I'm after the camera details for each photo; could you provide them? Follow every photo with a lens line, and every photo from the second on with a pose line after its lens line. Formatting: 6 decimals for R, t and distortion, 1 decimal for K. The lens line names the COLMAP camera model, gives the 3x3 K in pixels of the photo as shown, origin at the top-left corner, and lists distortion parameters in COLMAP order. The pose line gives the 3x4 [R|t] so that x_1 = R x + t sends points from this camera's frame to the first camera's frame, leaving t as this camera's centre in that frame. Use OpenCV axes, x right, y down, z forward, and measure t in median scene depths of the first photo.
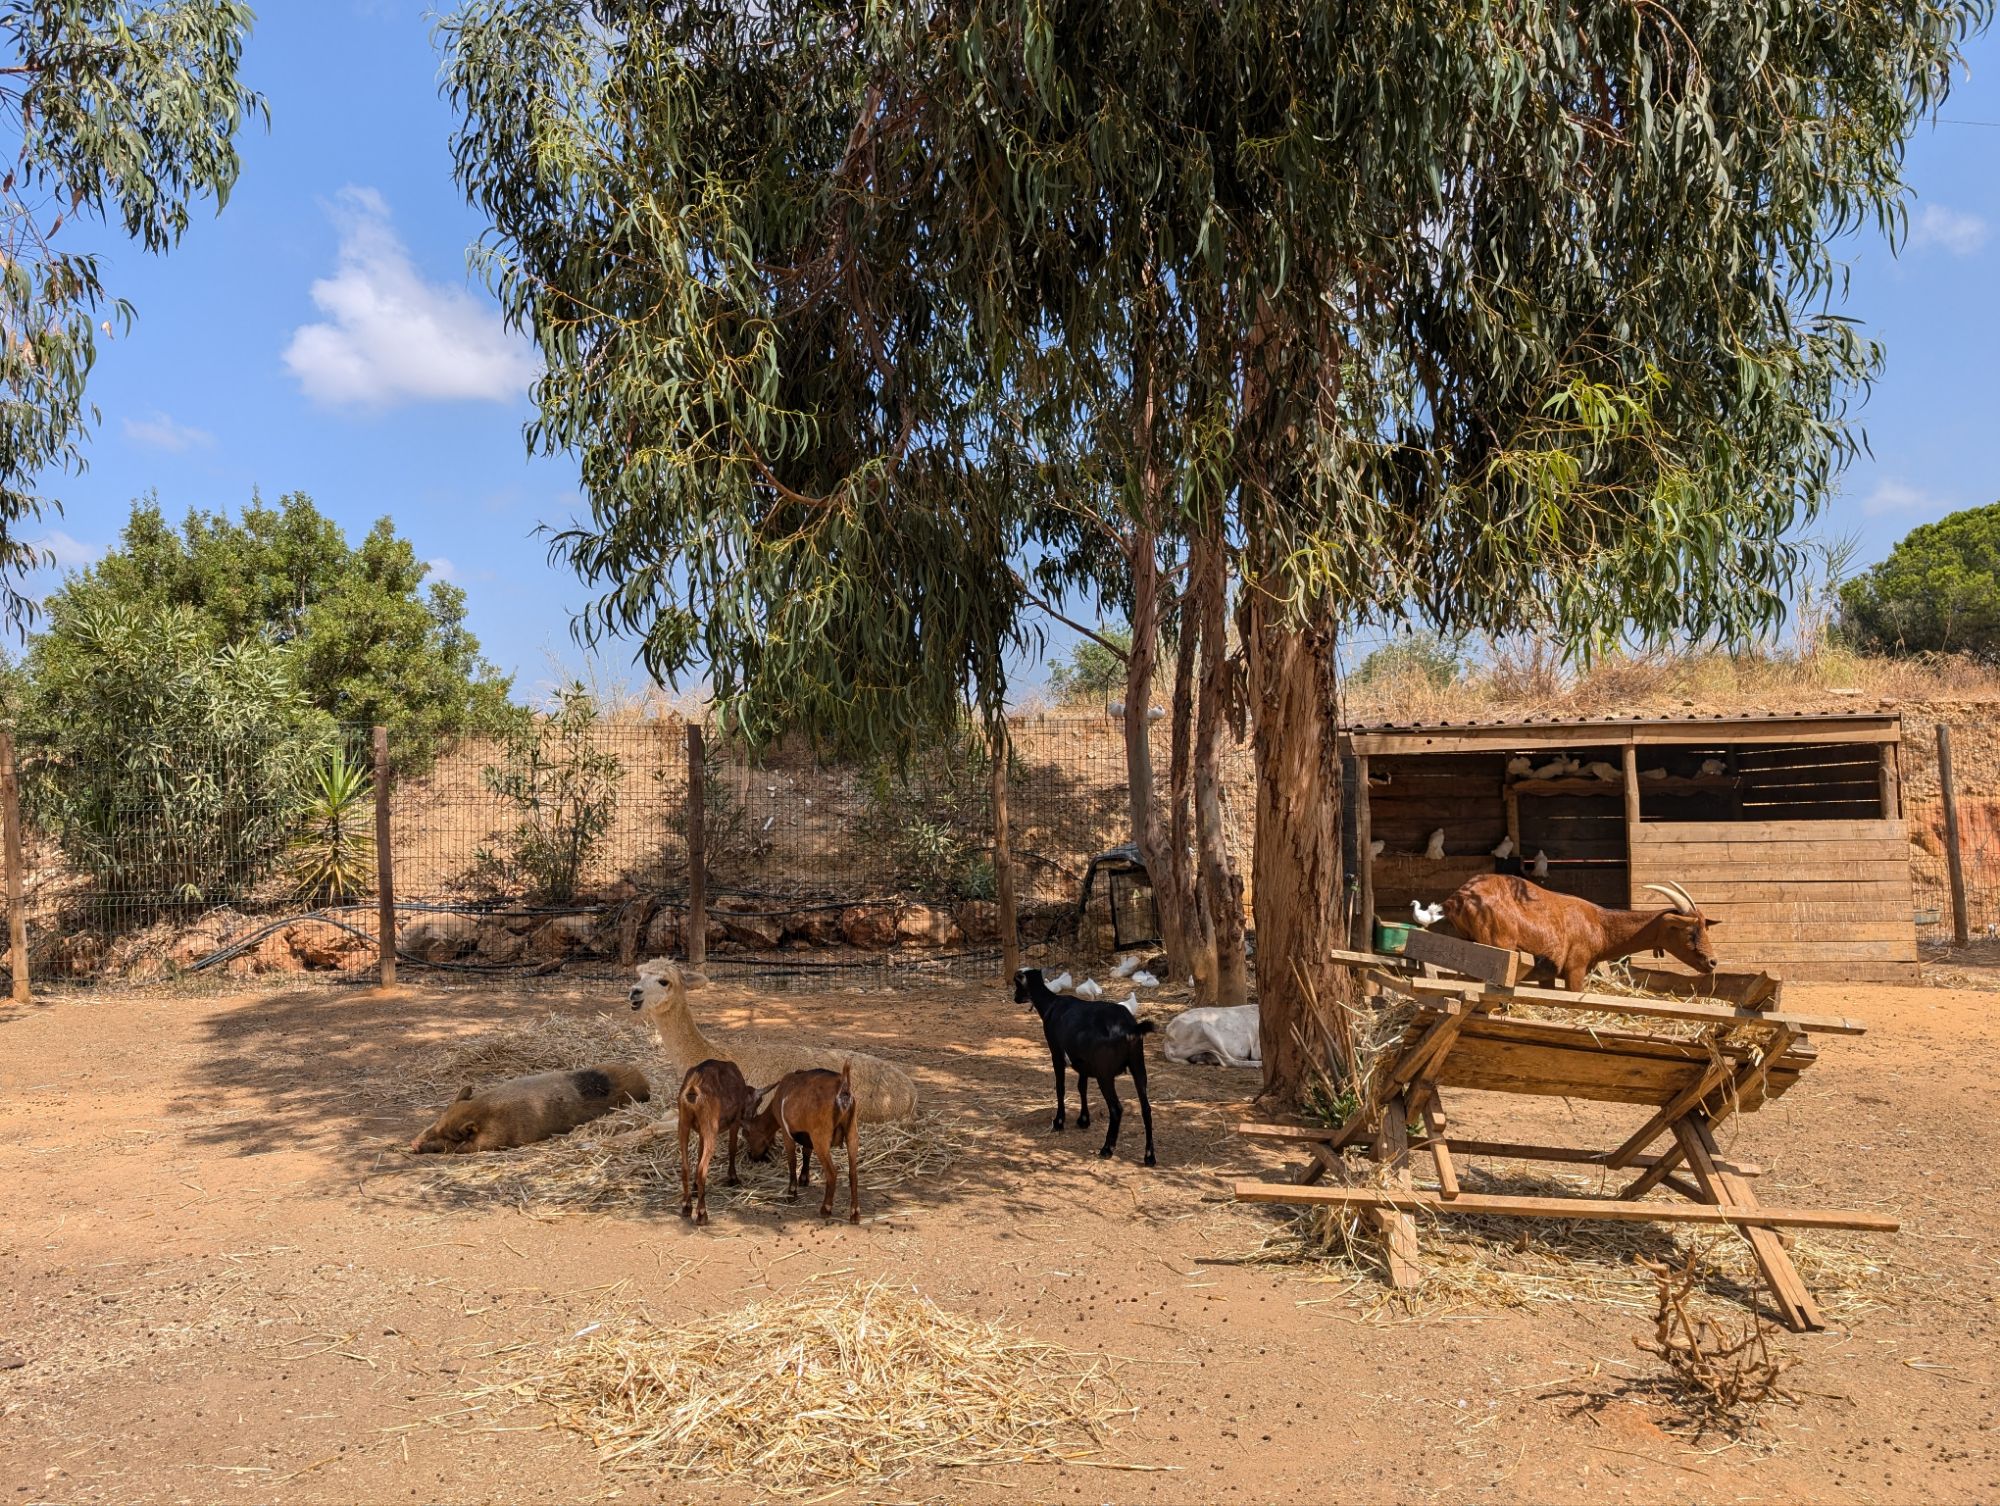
lens RADIAL K [[1385.4, 0, 994.0], [0, 1385.4, 747.2], [0, 0, 1]] dist [-0.018232, -0.006165]
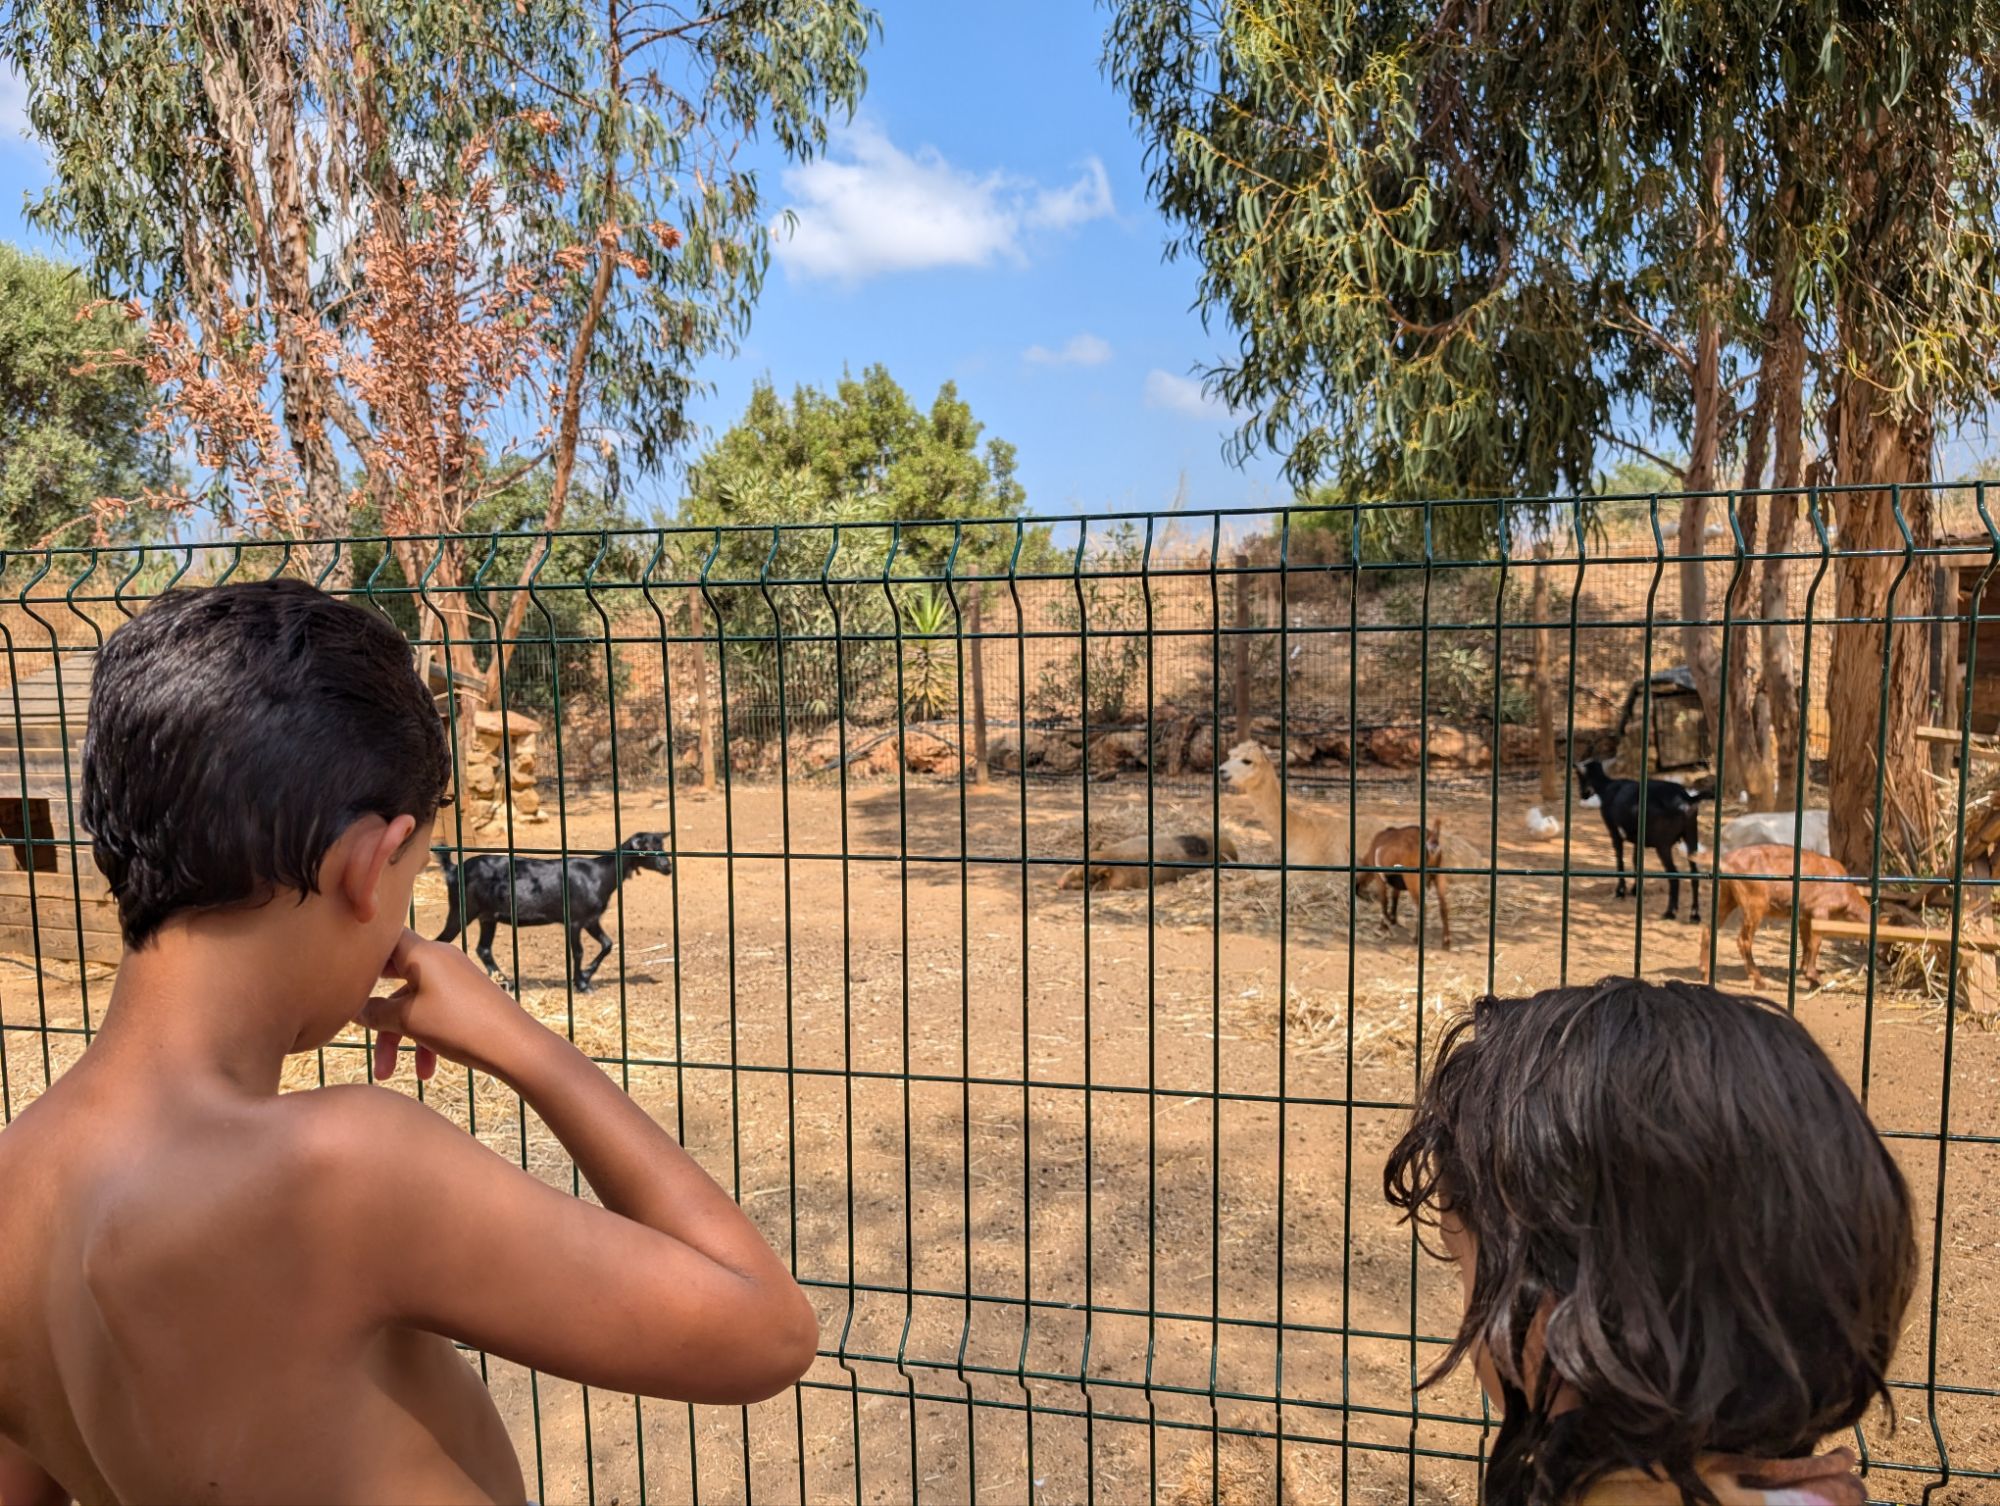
lens RADIAL K [[1385.4, 0, 994.6], [0, 1385.4, 757.3], [0, 0, 1]] dist [-0.018232, -0.006165]
pose [[0.942498, 0.023454, -0.333389, -0.037951], [0.013976, 0.993896, 0.109430, 0.022487], [0.333921, -0.107797, 0.936417, -0.118647]]
